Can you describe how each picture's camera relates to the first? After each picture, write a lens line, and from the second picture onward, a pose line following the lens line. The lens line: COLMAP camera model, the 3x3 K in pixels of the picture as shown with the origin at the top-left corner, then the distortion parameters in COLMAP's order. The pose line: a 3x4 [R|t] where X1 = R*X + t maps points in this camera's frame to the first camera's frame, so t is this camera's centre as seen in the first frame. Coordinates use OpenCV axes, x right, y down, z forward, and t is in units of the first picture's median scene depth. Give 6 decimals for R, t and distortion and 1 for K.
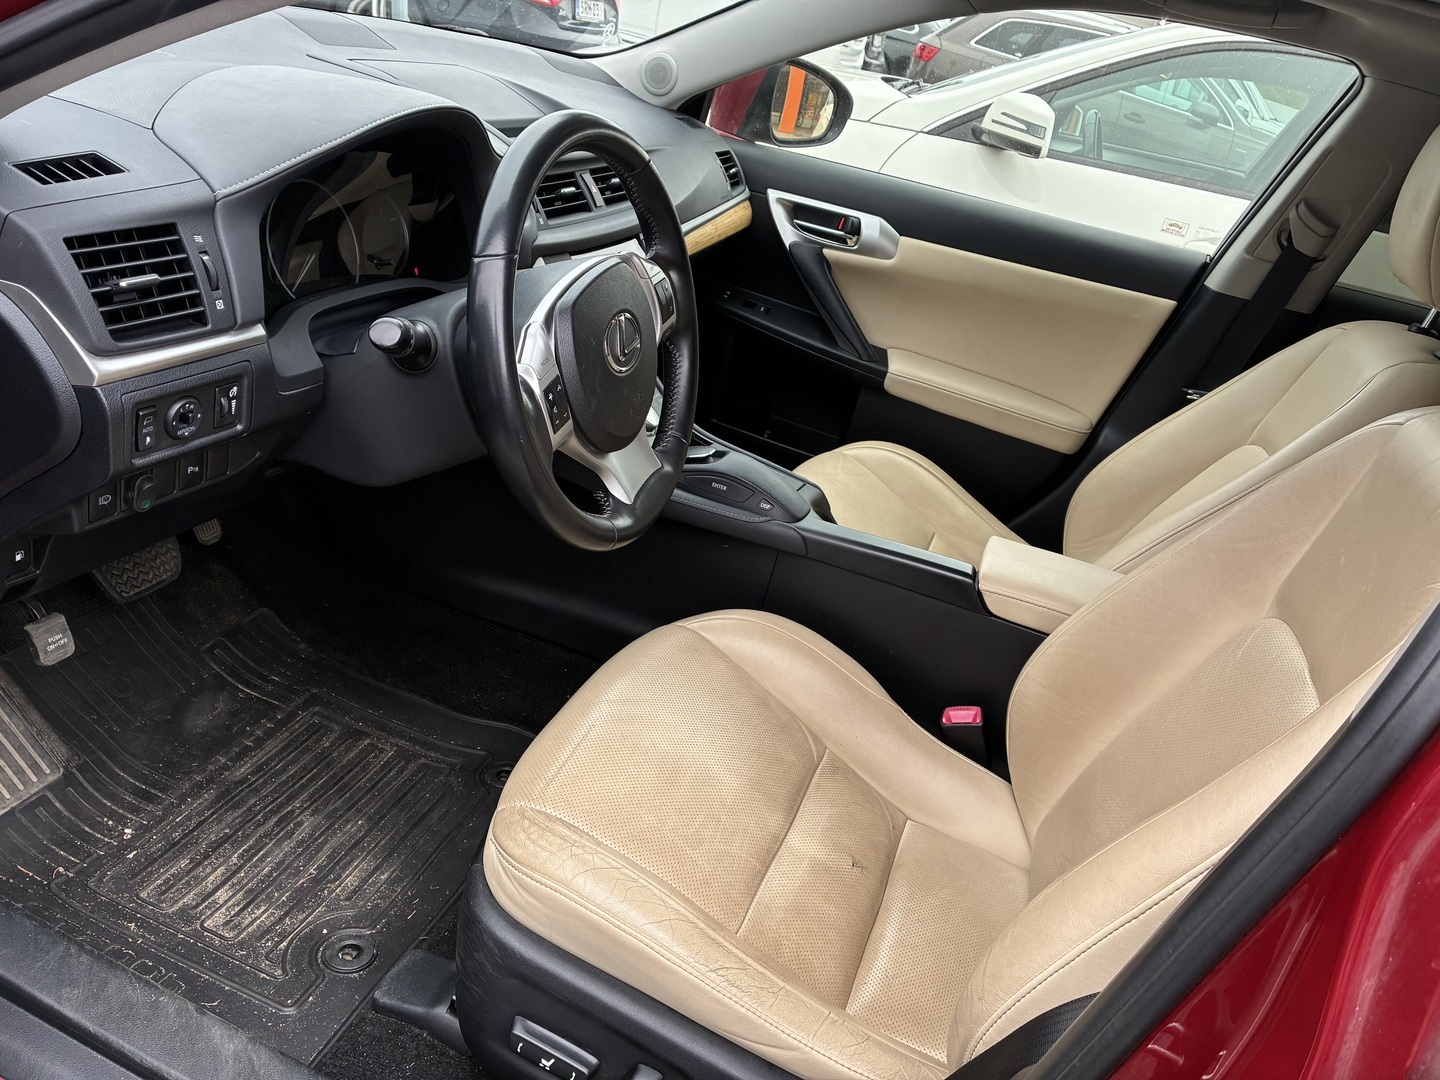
lens RADIAL K [[1103.4, 0, 720.0], [0, 1103.4, 540.0], [0, 0, 1]] dist [0.014788, -0.004799]
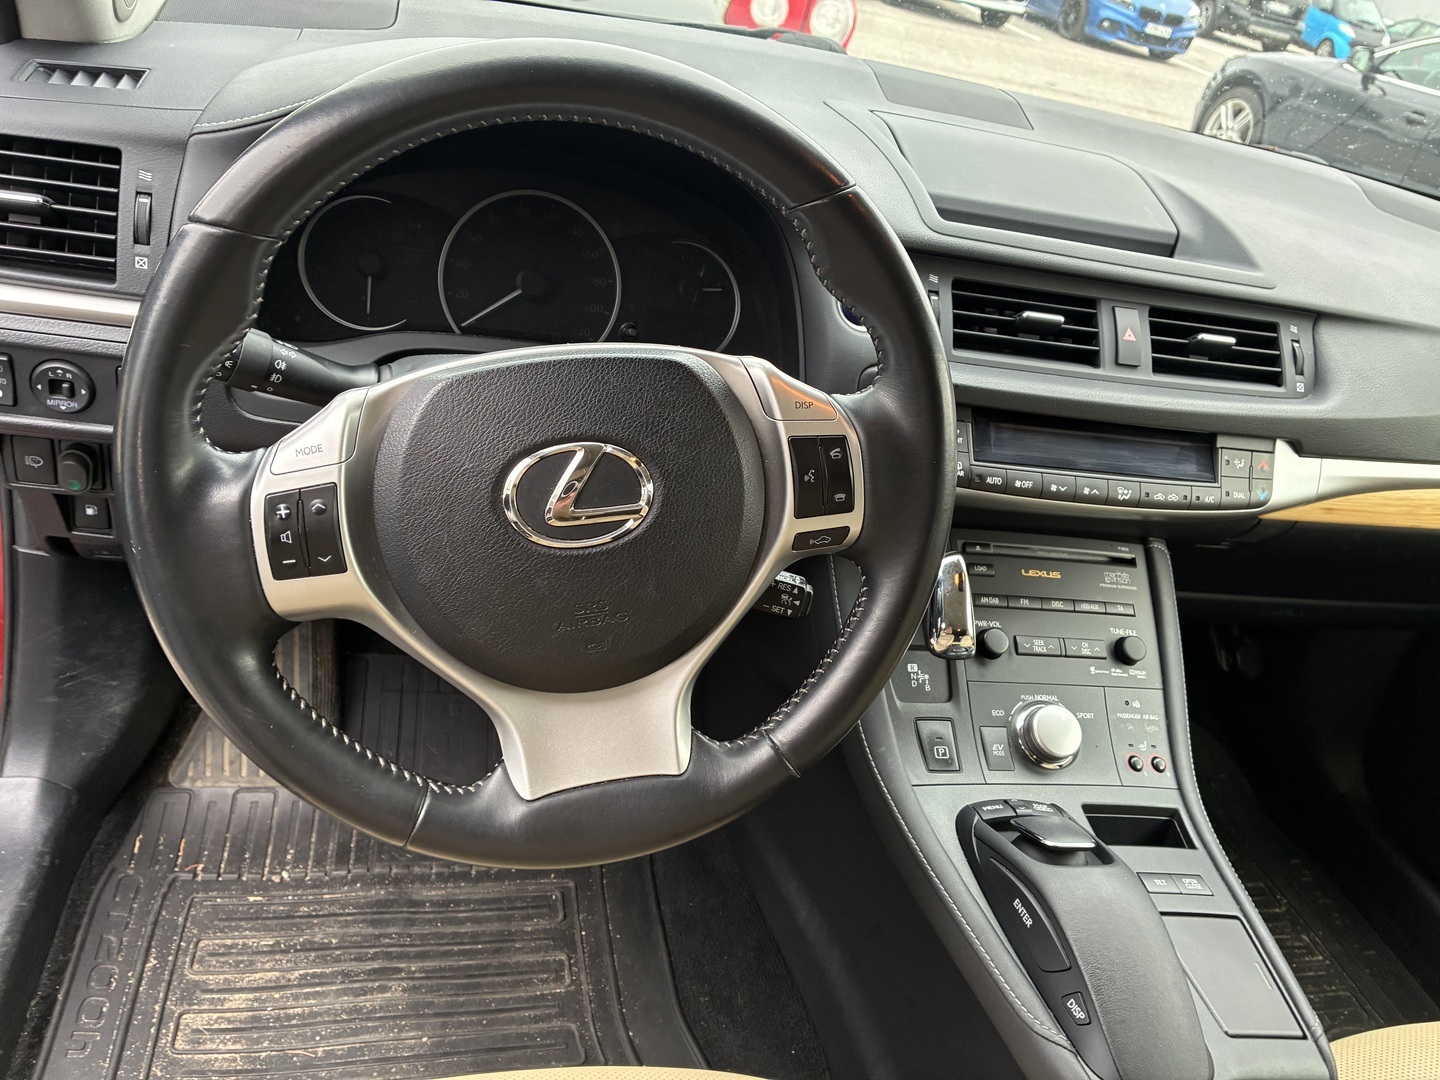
lens RADIAL K [[1103.4, 0, 720.0], [0, 1103.4, 540.0], [0, 0, 1]] dist [0.014788, -0.004799]
pose [[0.552763, 0.305946, -0.775145, 0.262467], [-0.445032, 0.894798, 0.035816, -0.162361], [0.704556, 0.325167, 0.630767, 0.568957]]
